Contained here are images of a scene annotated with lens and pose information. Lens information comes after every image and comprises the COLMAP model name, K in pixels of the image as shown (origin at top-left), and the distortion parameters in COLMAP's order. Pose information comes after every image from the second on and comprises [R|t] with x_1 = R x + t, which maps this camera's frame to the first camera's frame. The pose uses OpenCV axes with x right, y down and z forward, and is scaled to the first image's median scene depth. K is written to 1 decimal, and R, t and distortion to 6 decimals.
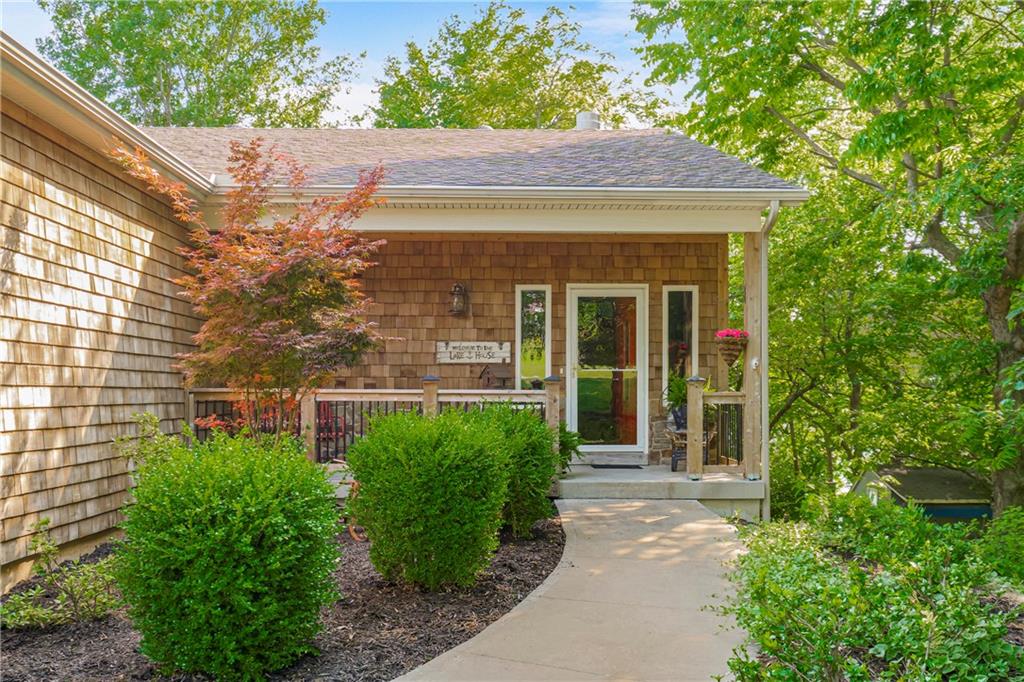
lens RADIAL K [[1006.9, 0, 514.8], [0, 1006.9, 399.0], [0, 0, 1]] dist [-0.006668, -0.004834]
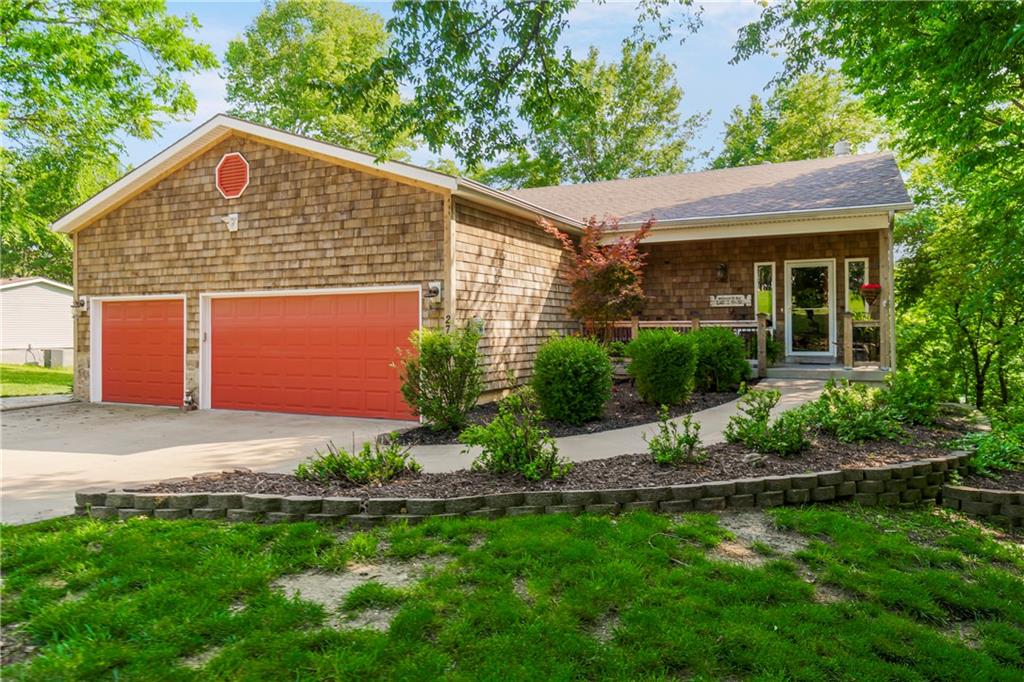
lens RADIAL K [[735.1, 0, 512.0], [0, 735.1, 341.0], [0, 0, 1]] dist [0.005690, 0.001668]
pose [[0.889970, -0.000802, -0.456018, 0.218036], [0.005072, 0.999954, 0.008141, 0.014326], [0.455991, -0.009559, 0.889933, -0.380677]]
